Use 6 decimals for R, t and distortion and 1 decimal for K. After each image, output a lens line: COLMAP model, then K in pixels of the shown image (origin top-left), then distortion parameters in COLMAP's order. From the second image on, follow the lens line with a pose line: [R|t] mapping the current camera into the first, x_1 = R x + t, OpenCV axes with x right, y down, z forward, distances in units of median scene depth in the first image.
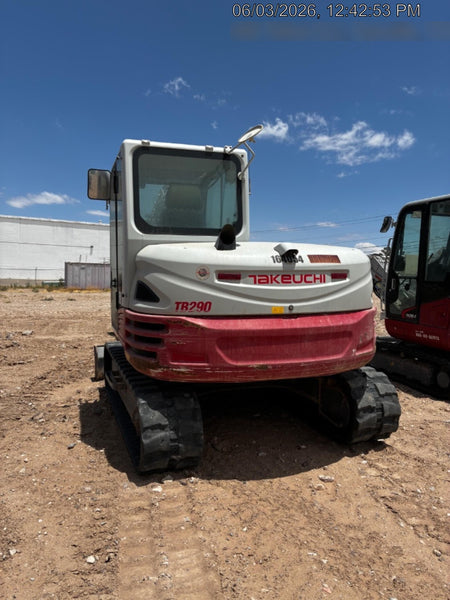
lens RADIAL K [[449.6, 0, 221.2], [0, 449.6, 305.6], [0, 0, 1]] dist [0.060856, -0.075071]
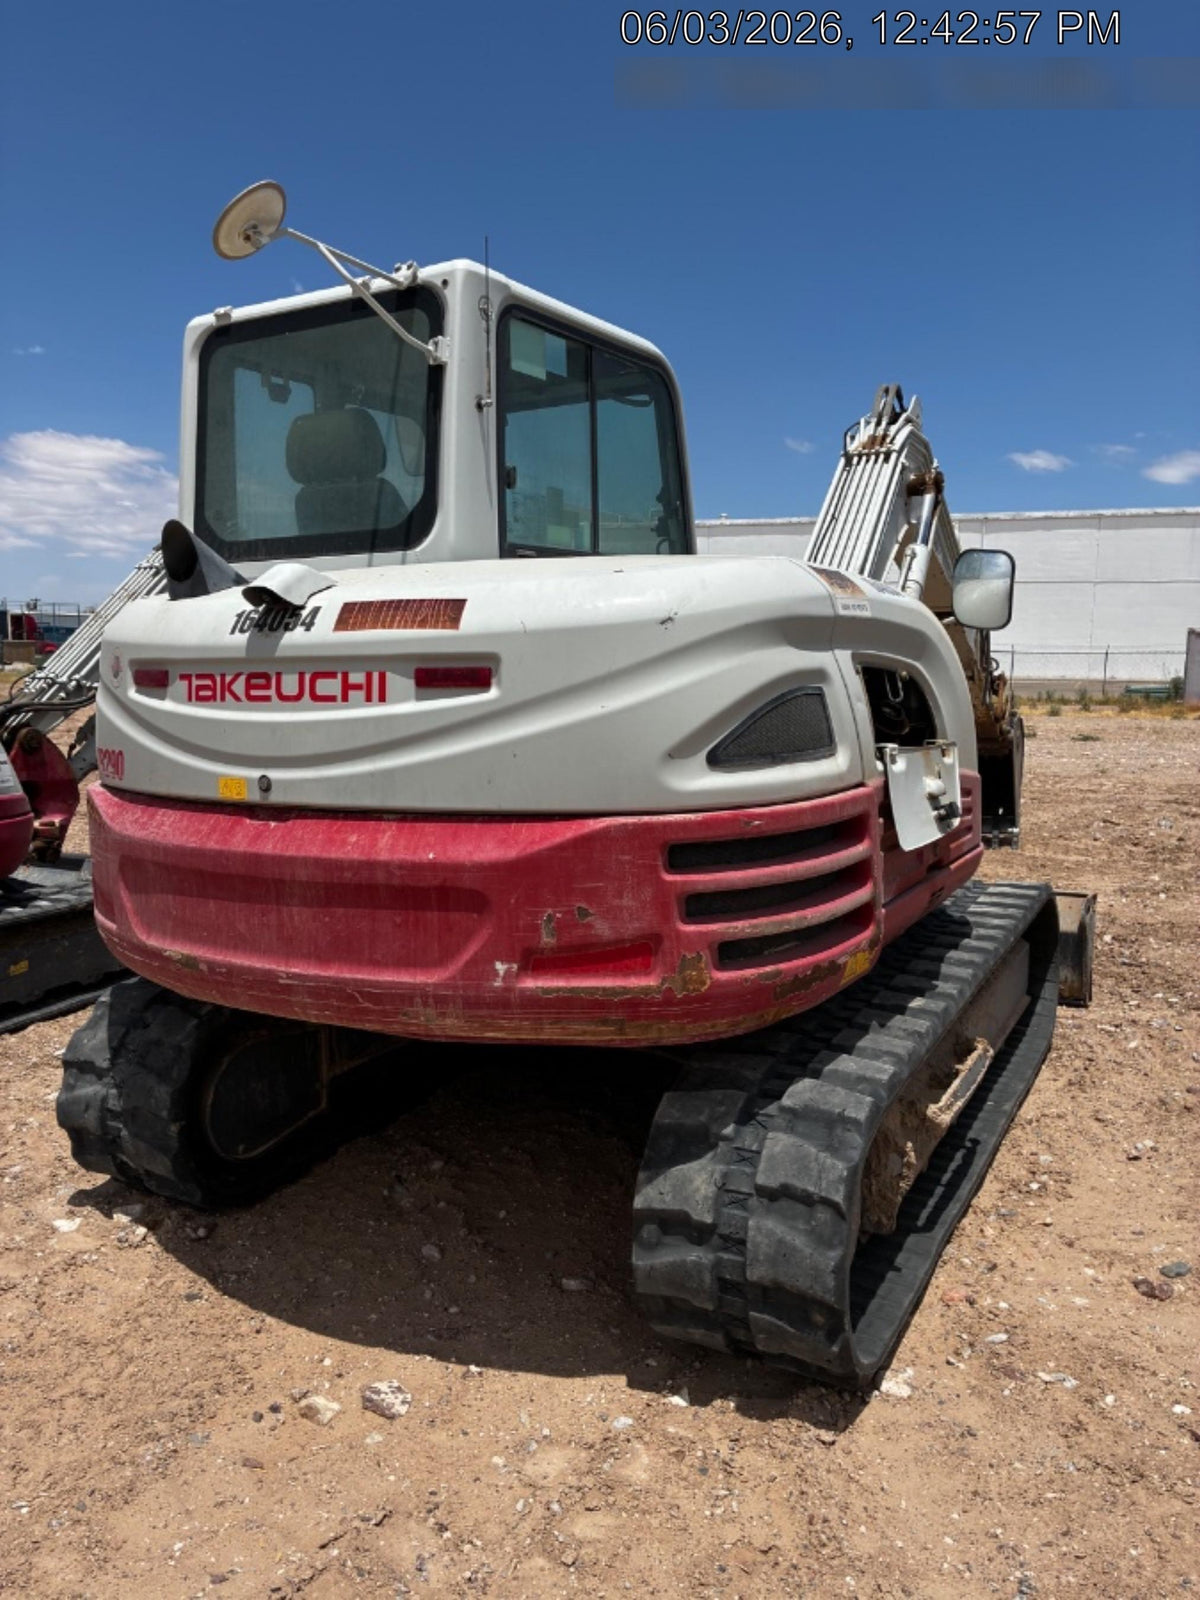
lens RADIAL K [[1198.9, 0, 587.2], [0, 1198.9, 795.1], [0, 0, 1]] dist [0.060856, -0.075071]
pose [[0.667029, 0.073239, -0.741423, 0.879942], [-0.044817, 0.997299, 0.058194, -0.043327], [0.743683, -0.005589, 0.668509, 0.617874]]
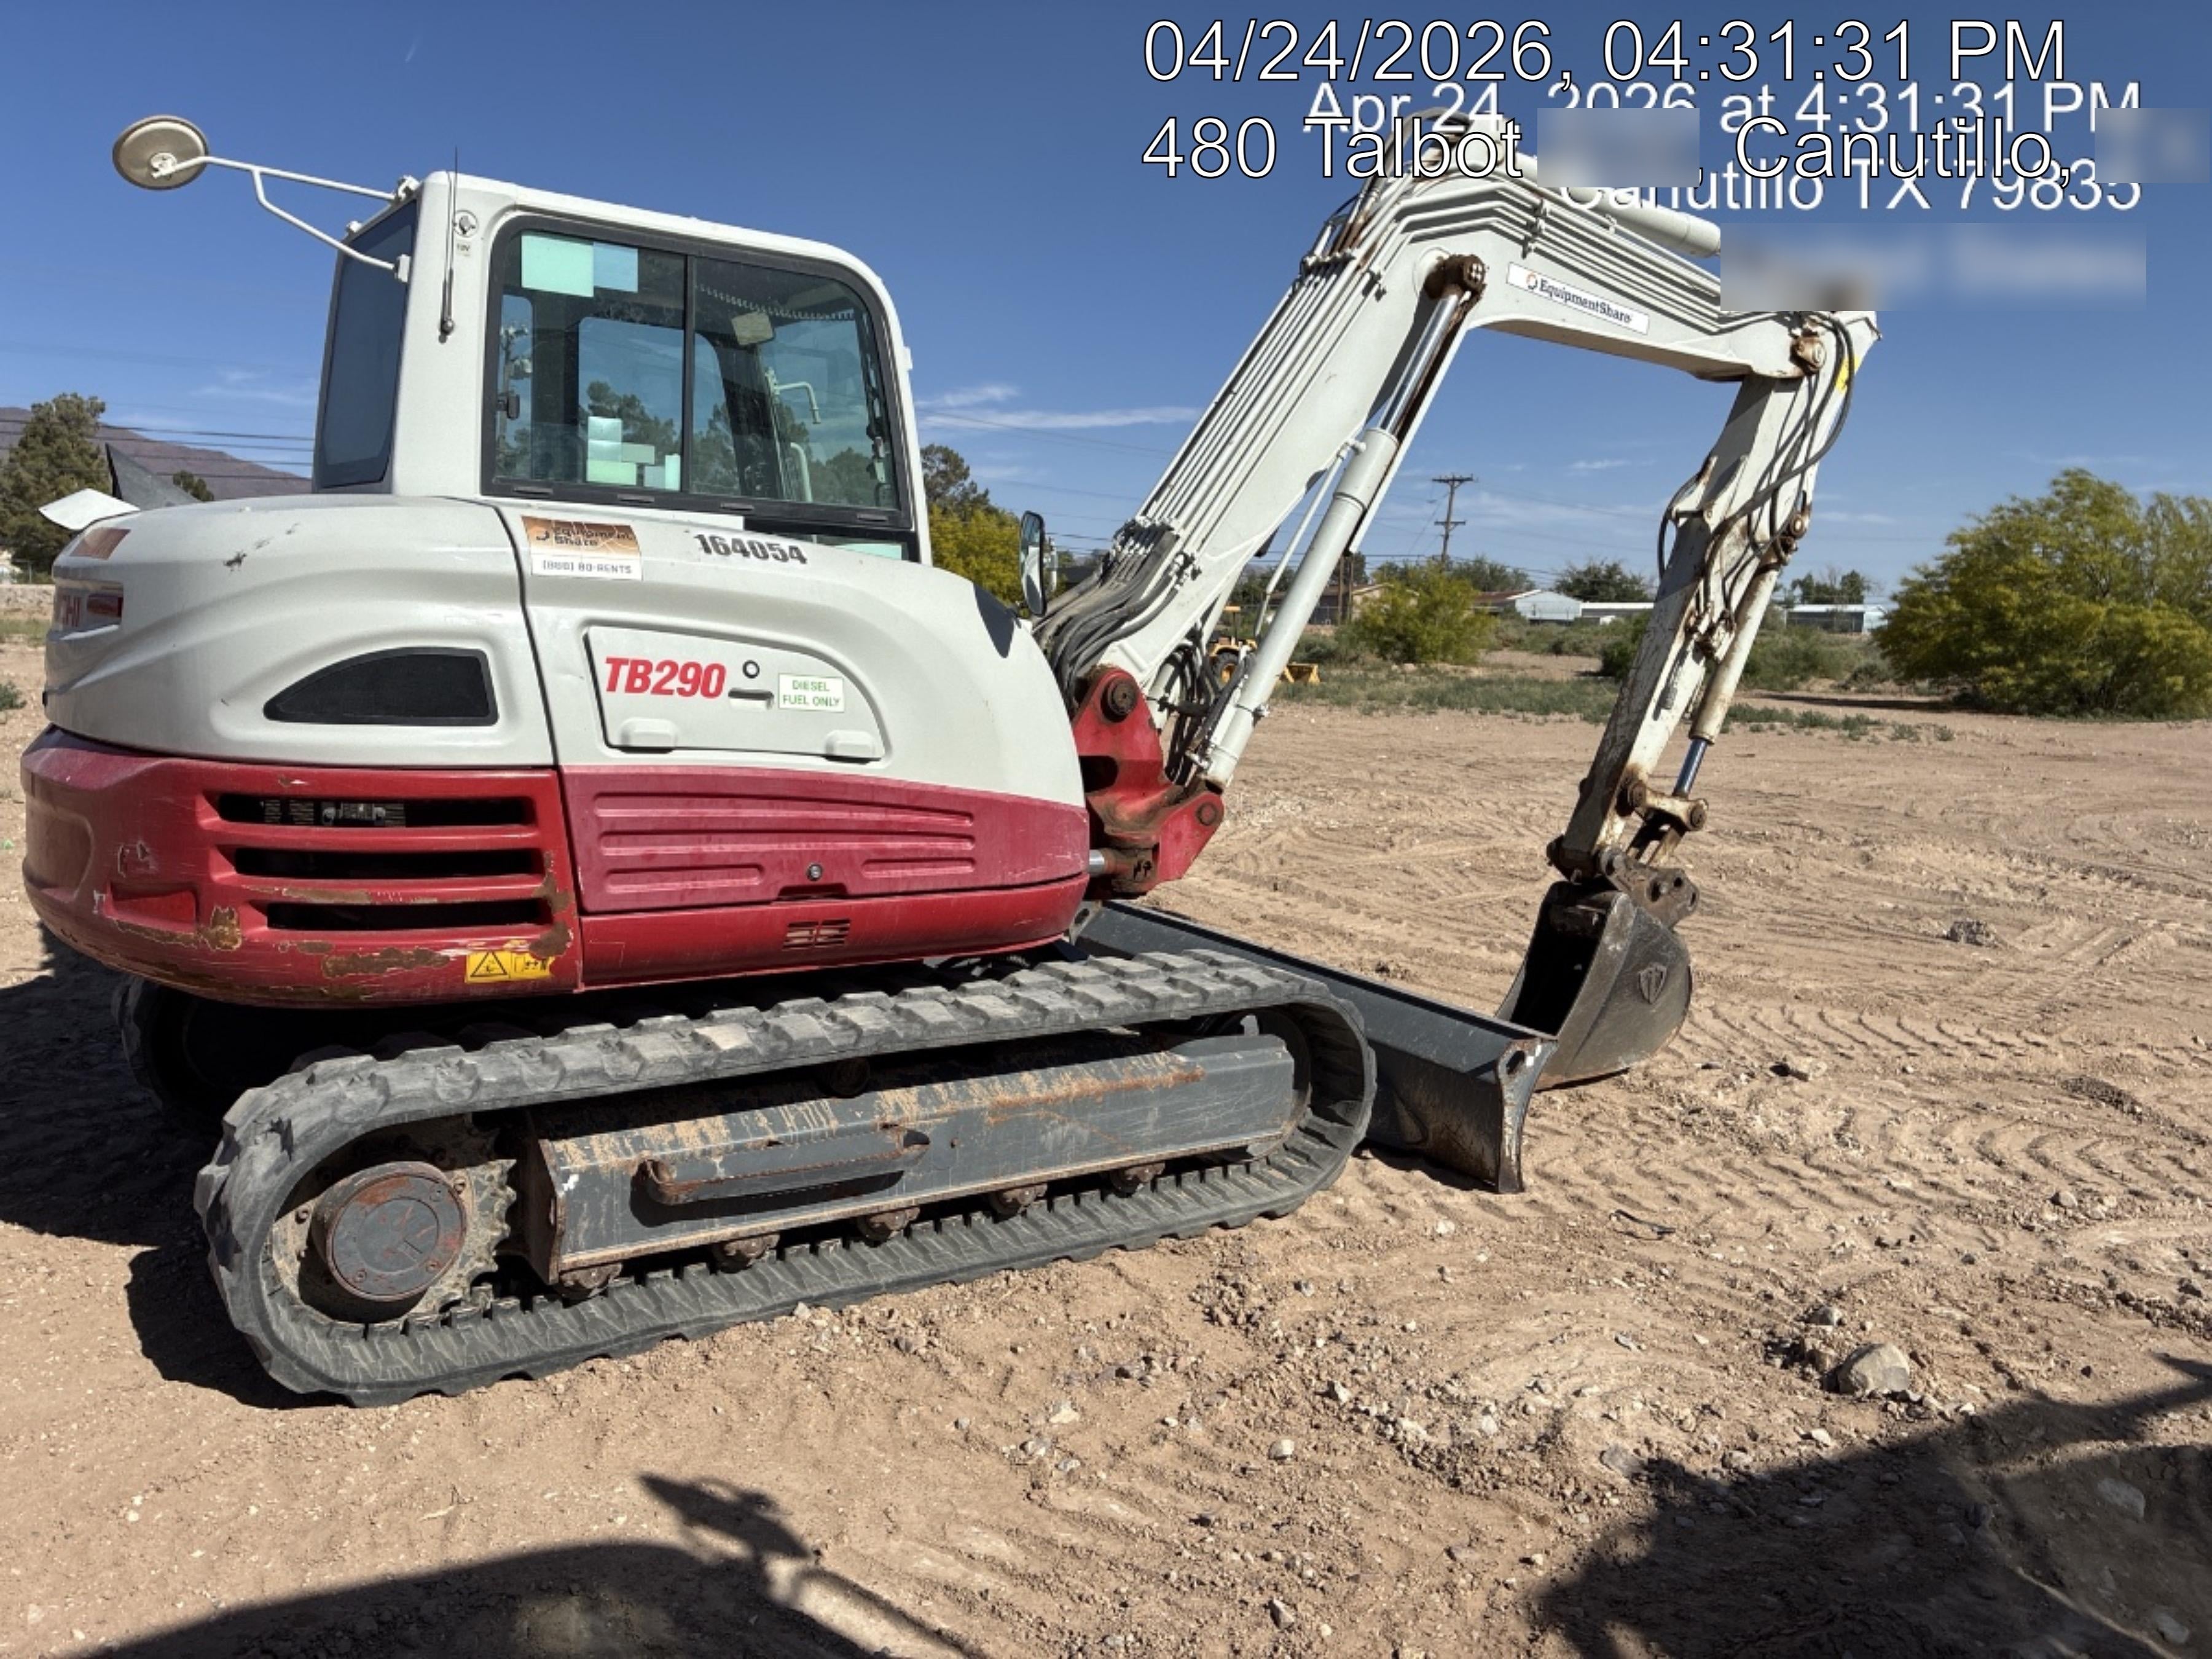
lens RADIAL K [[1657.4, 0, 1128.5], [0, 1657.4, 838.6], [0, 0, 1]] dist [0.060856, -0.075071]
pose [[0.281553, 0.148638, -0.947963, 1.462975], [-0.135761, 0.984162, 0.113992, -0.132494], [0.949893, 0.096602, 0.297273, 1.356086]]
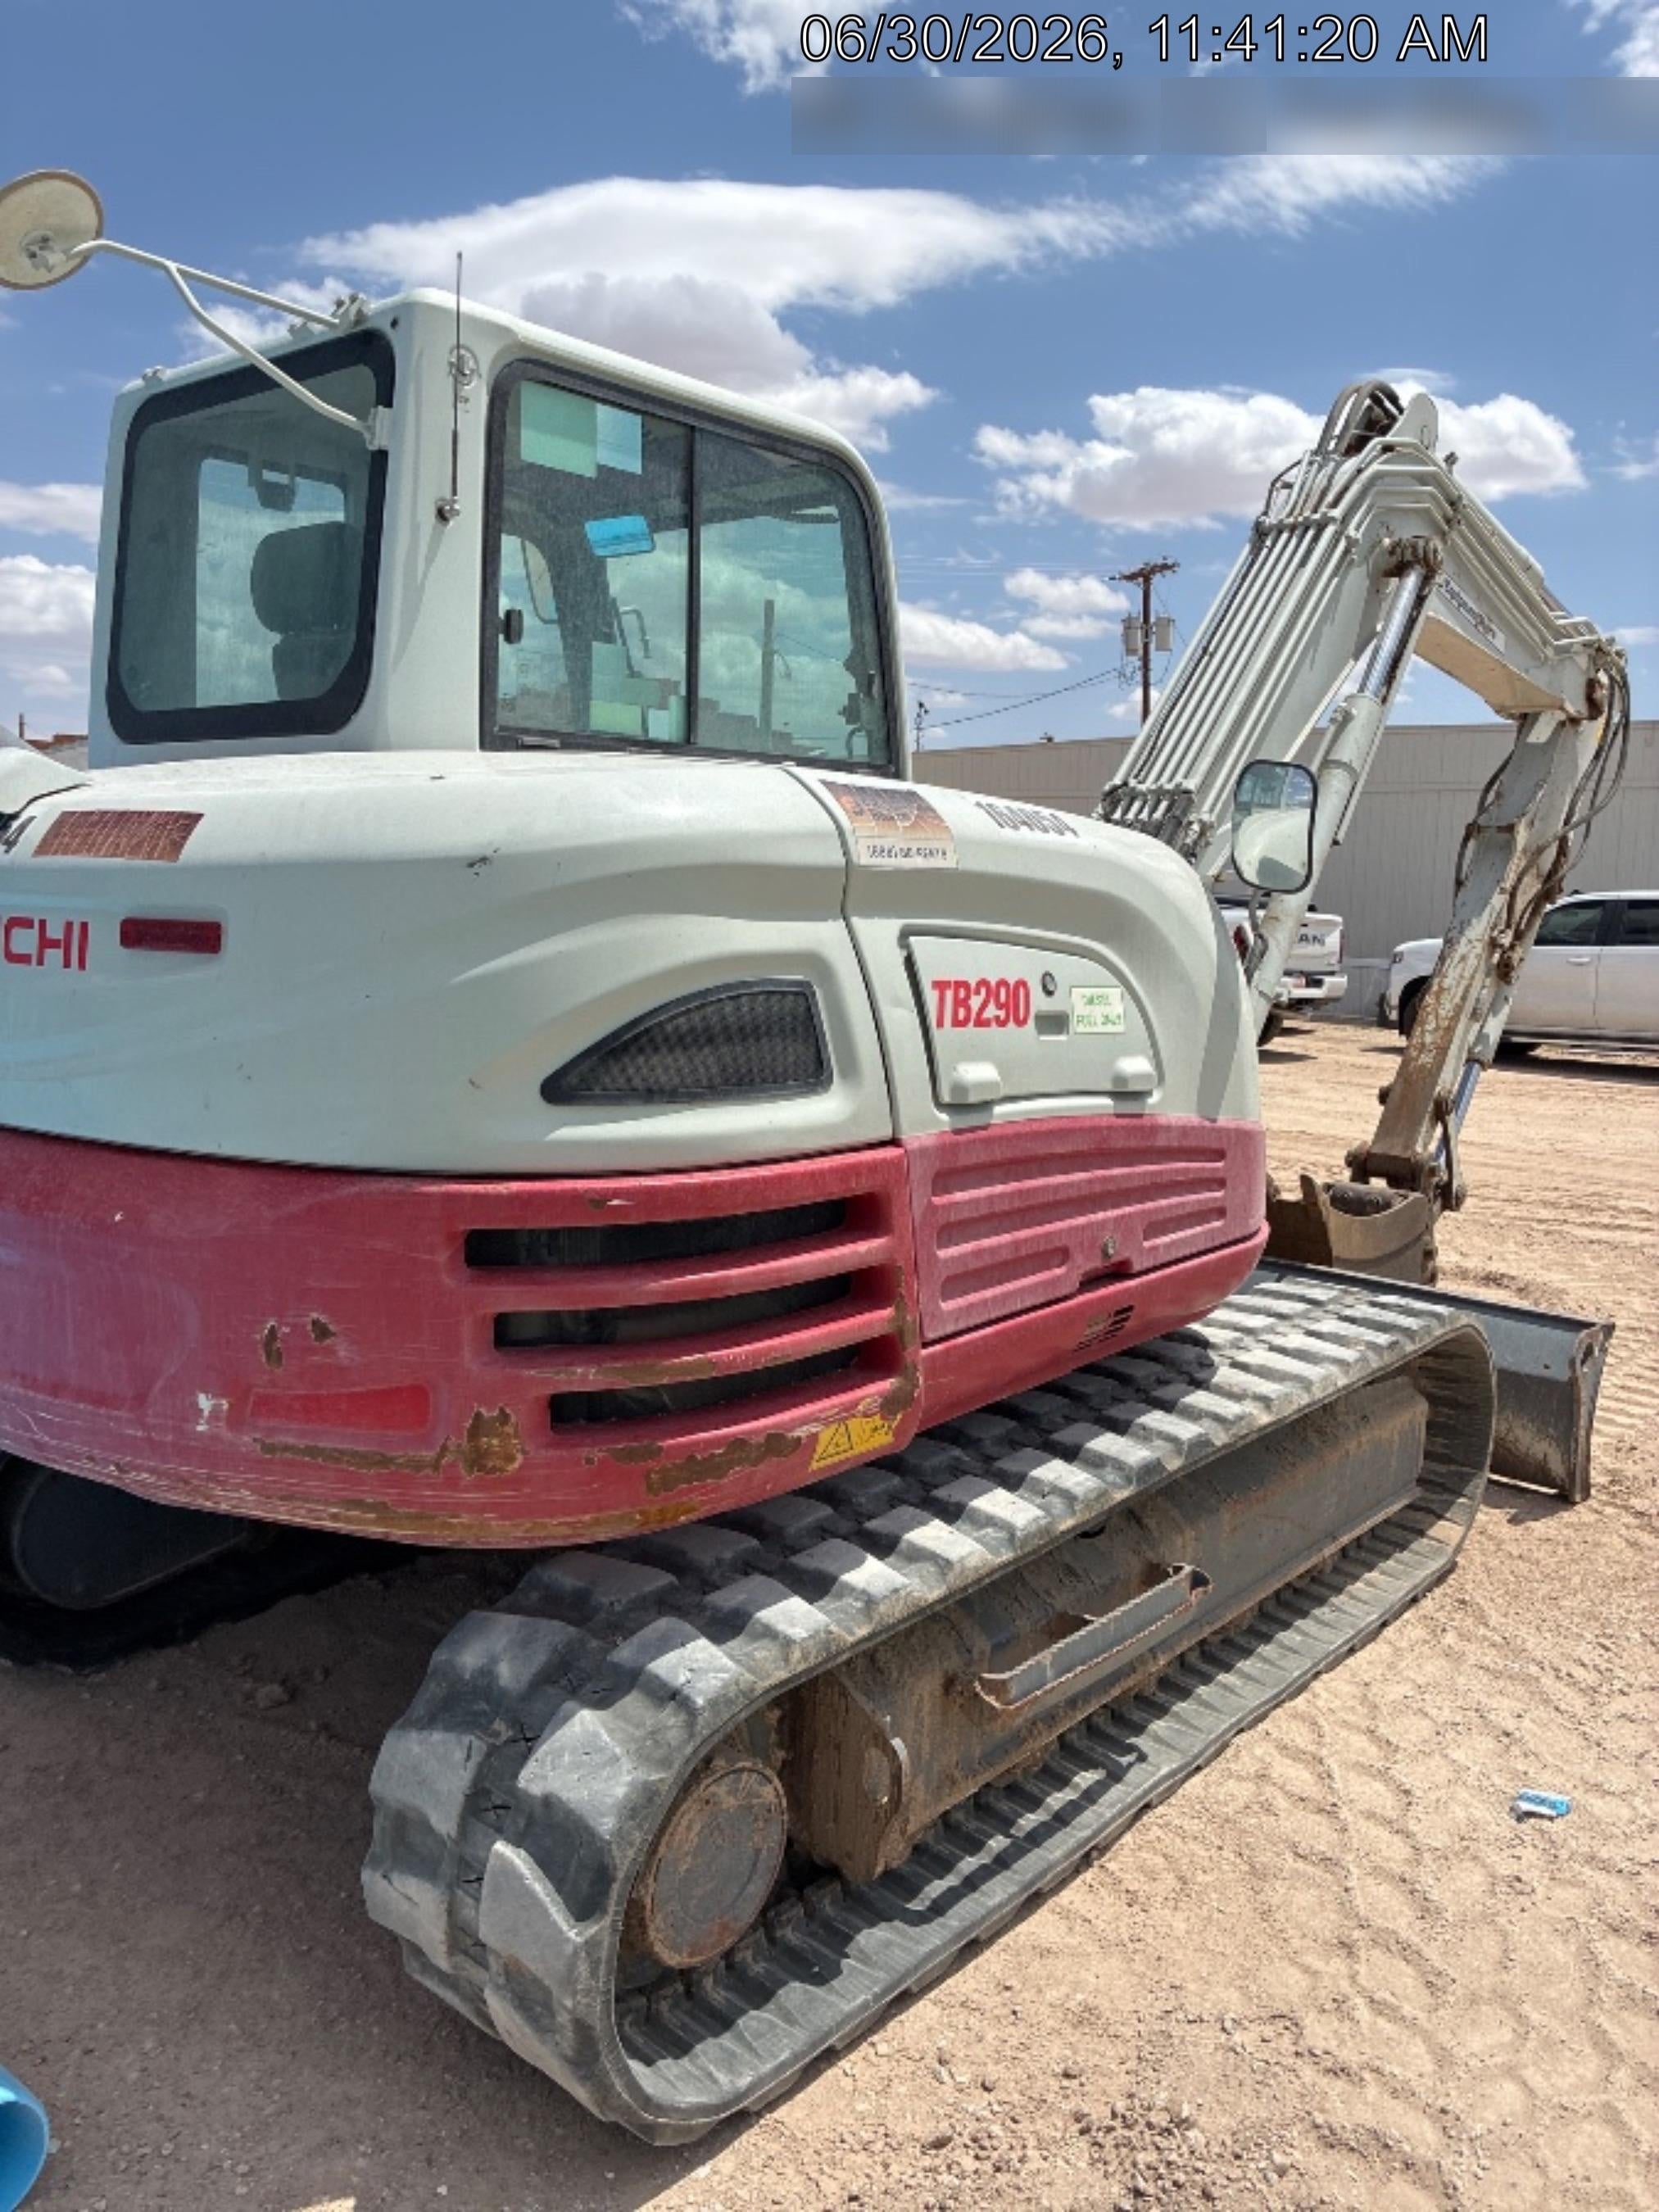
lens RADIAL K [[1657.4, 0, 839.6], [0, 1657.4, 1091.7], [0, 0, 1]] dist [0.060856, -0.075071]
pose [[0.539869, 0.121292, -0.832964, 0.959436], [-0.097982, 0.991892, 0.080929, -0.087140], [0.836027, 0.037925, 0.547376, 0.913402]]
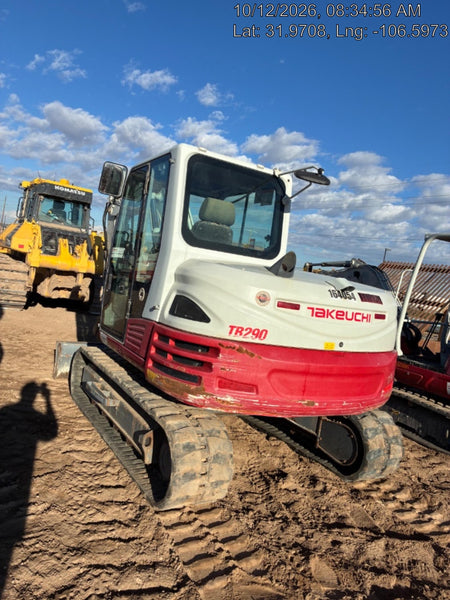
lens RADIAL K [[449.6, 0, 223.6], [0, 449.6, 297.3], [0, 0, 1]] dist [0.060856, -0.075071]
pose [[0.971693, 0.129888, 0.197338, -0.296437], [-0.122929, 0.991294, -0.047166, -0.019683], [-0.201746, 0.021573, 0.979200, 0.087309]]
